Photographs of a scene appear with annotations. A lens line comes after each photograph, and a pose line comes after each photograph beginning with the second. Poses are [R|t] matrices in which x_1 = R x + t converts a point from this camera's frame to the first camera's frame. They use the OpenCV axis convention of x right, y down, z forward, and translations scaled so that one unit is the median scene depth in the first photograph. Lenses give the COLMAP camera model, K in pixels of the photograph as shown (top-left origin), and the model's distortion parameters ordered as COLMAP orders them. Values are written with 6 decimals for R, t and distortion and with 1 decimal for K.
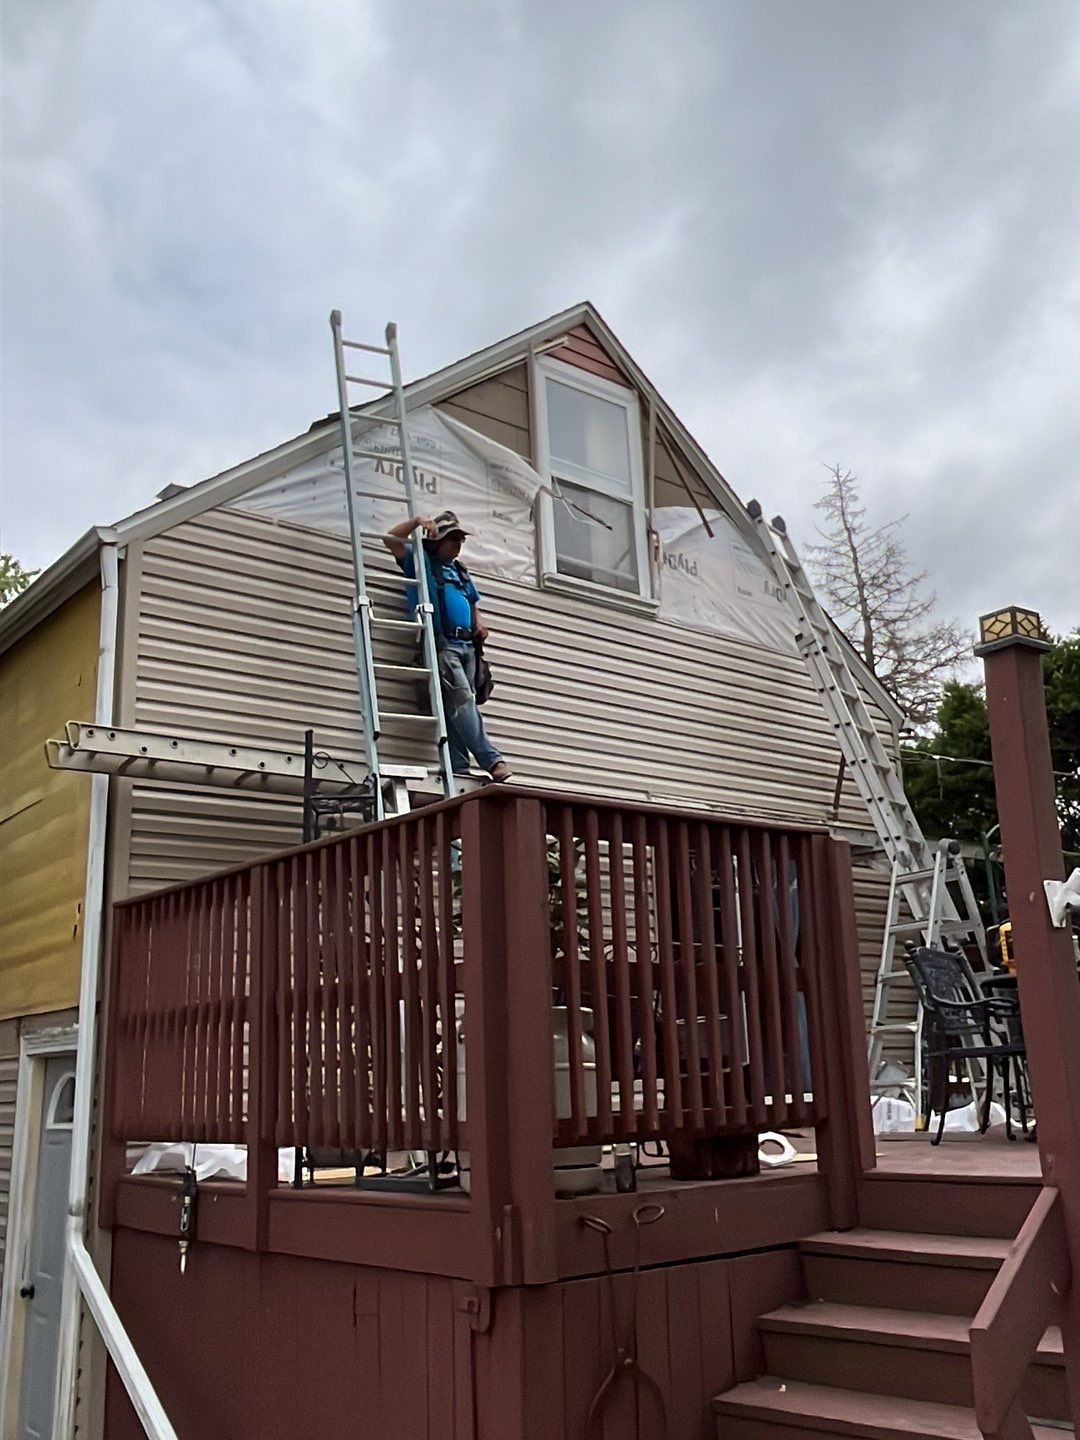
lens RADIAL K [[1308.3, 0, 540.0], [0, 1308.3, 720.0], [0, 0, 1]] dist [-0.012688, -0.003727]
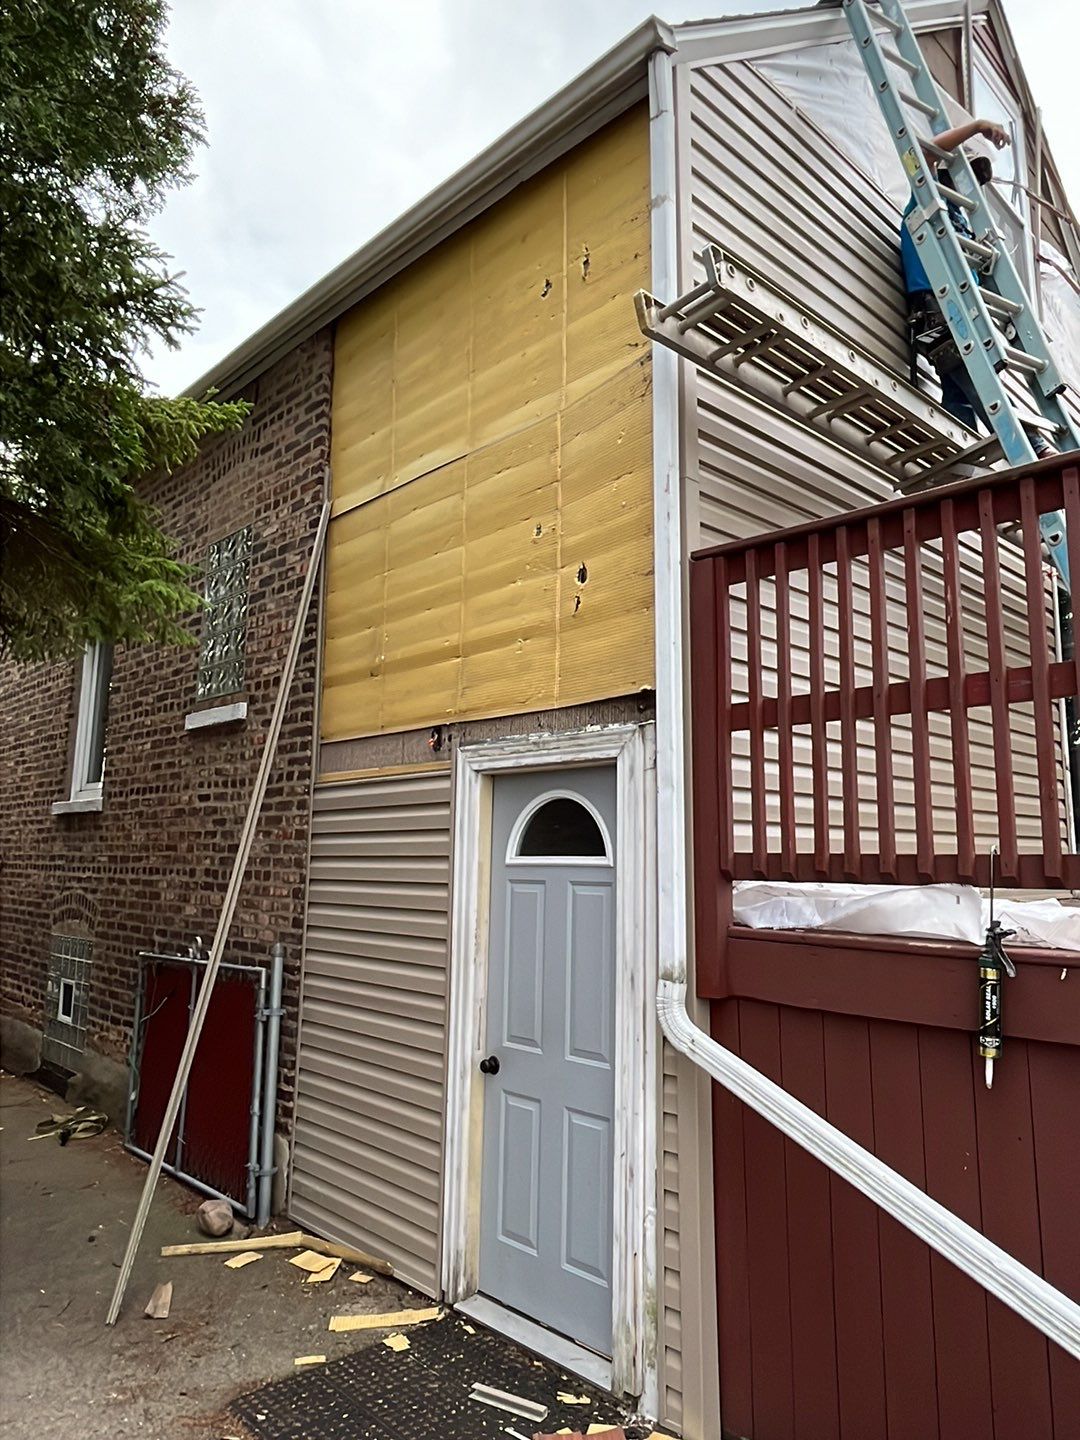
lens RADIAL K [[980.0, 0, 540.0], [0, 980.0, 720.0], [0, 0, 1]] dist [-0.001819, -0.001332]
pose [[0.996336, 0.054294, 0.066076, -0.298481], [-0.062235, 0.990234, 0.124751, 0.114608], [-0.058657, -0.128407, 0.989985, 0.319573]]
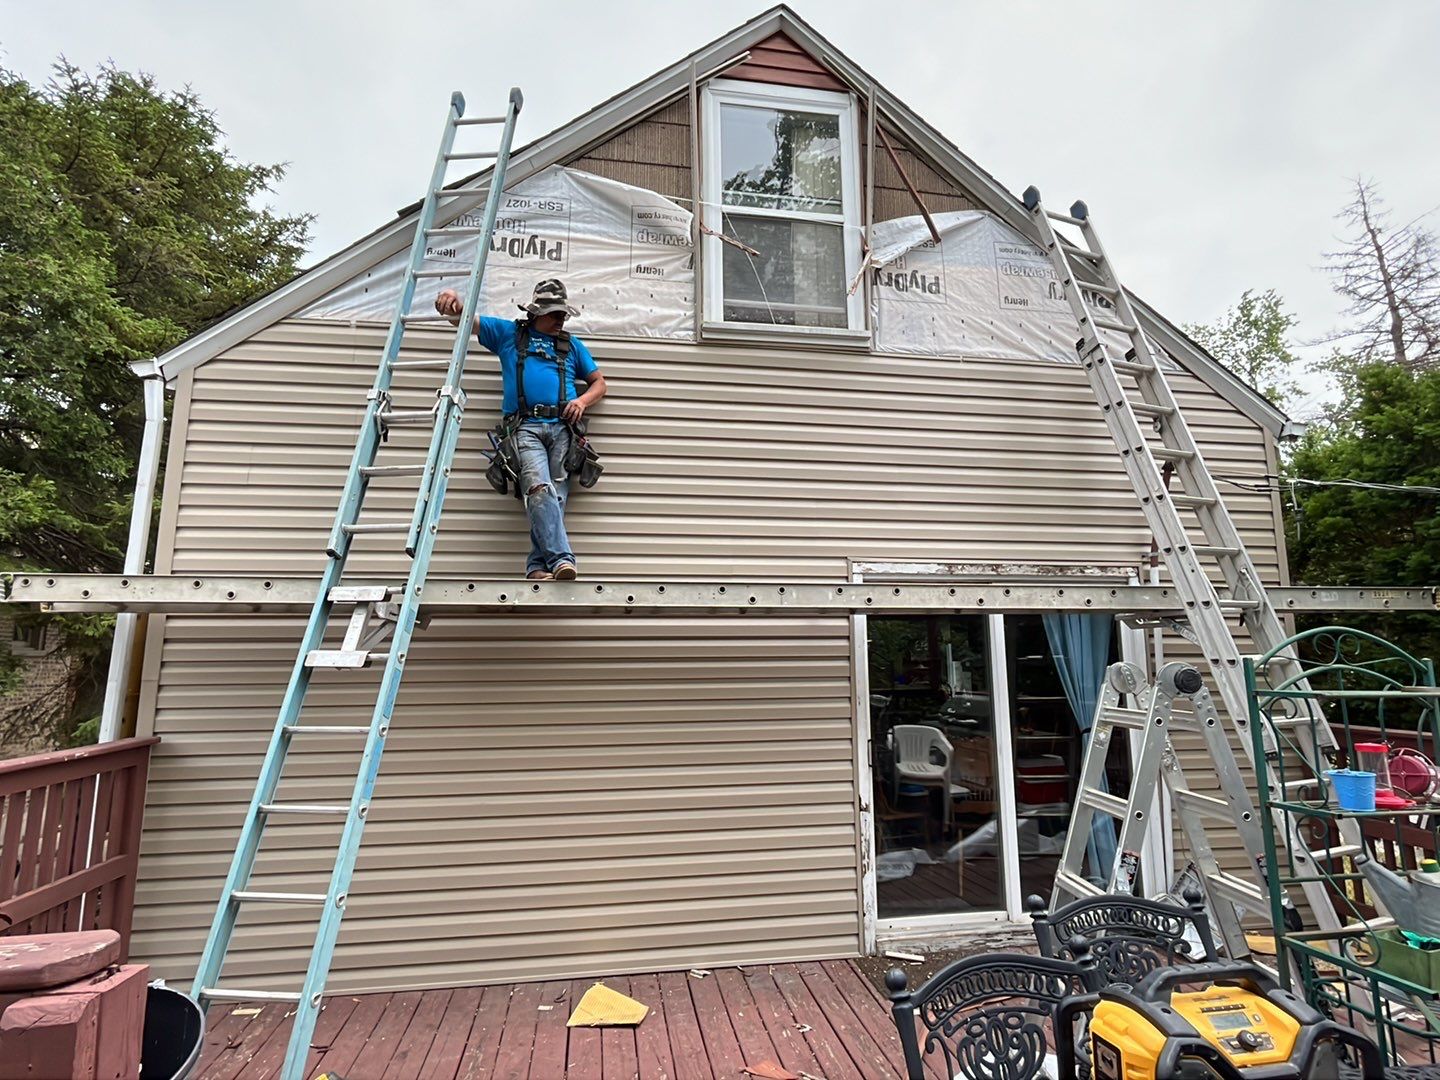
lens RADIAL K [[760.8, 0, 720.0], [0, 760.8, 540.0], [0, 0, 1]] dist [-0.006193, -0.000291]
pose [[0.863345, -0.047197, -0.502401, 0.251800], [0.107168, 0.990054, 0.091153, -0.011359], [0.493102, -0.132538, 0.859816, 0.506185]]
